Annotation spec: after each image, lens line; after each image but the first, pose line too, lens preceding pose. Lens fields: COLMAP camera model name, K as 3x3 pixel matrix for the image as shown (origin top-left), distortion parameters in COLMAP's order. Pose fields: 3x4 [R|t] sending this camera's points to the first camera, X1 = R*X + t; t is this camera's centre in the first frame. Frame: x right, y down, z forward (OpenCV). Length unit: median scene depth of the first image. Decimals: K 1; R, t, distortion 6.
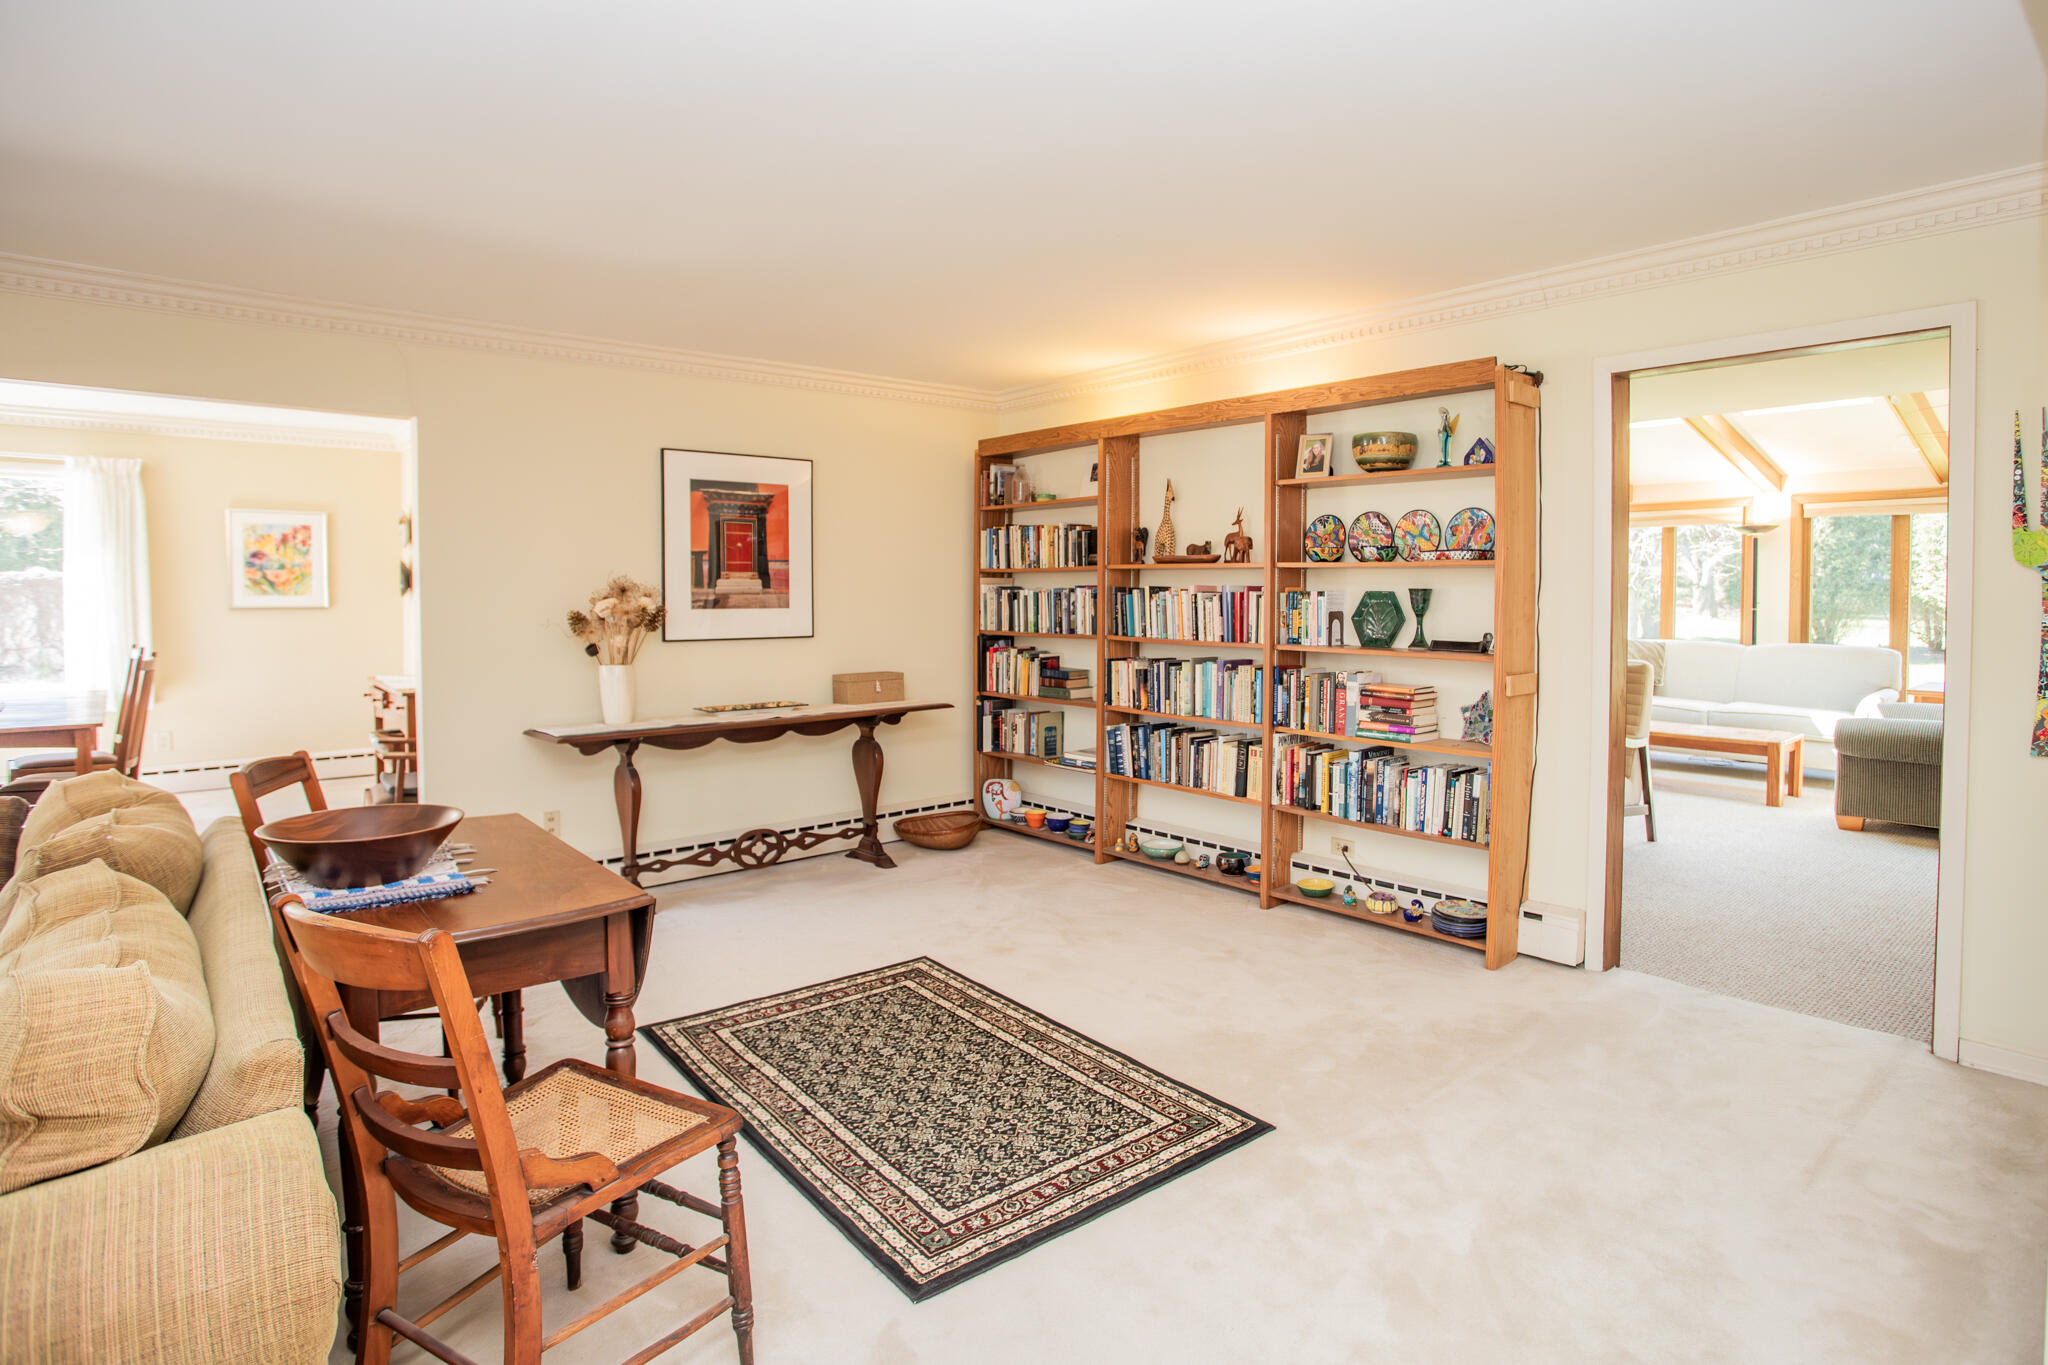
lens RADIAL K [[1068.8, 0, 1092.9], [0, 1068.8, 618.3], [0, 0, 1]] dist [-0.076302, 0.000109]
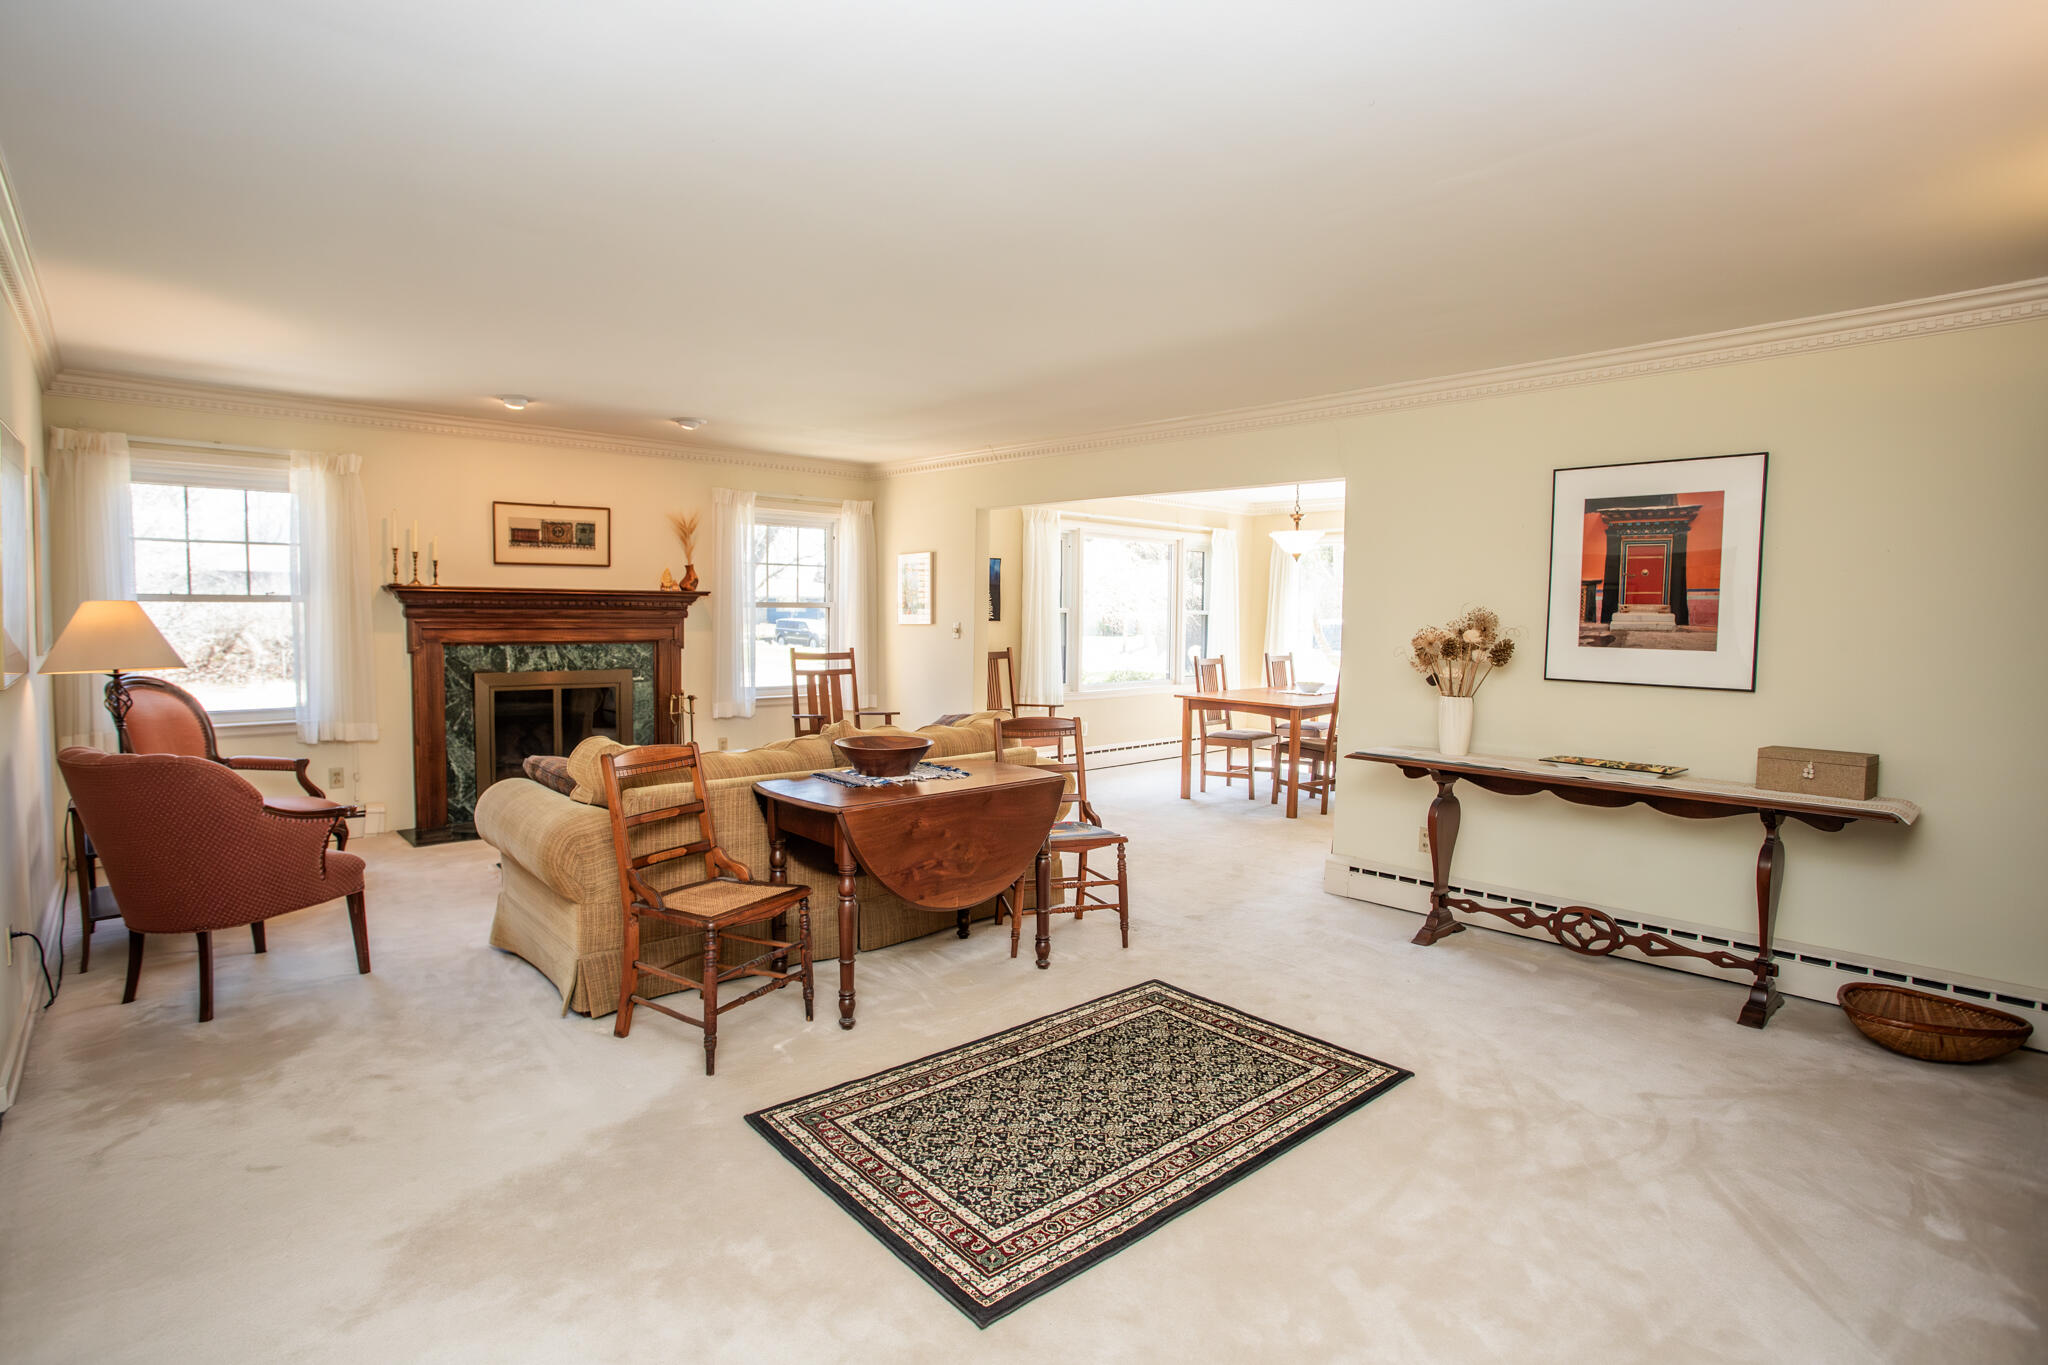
lens RADIAL K [[1001.0, 0, 1024.0], [0, 1001.0, 682.5], [0, 0, 1]] dist [-0.057225, 0.000274]
pose [[0.002357, 0.070885, -0.997482, 0.462593], [-0.037263, 0.996798, 0.070748, -0.019968], [0.999303, 0.037002, 0.004991, 0.546552]]
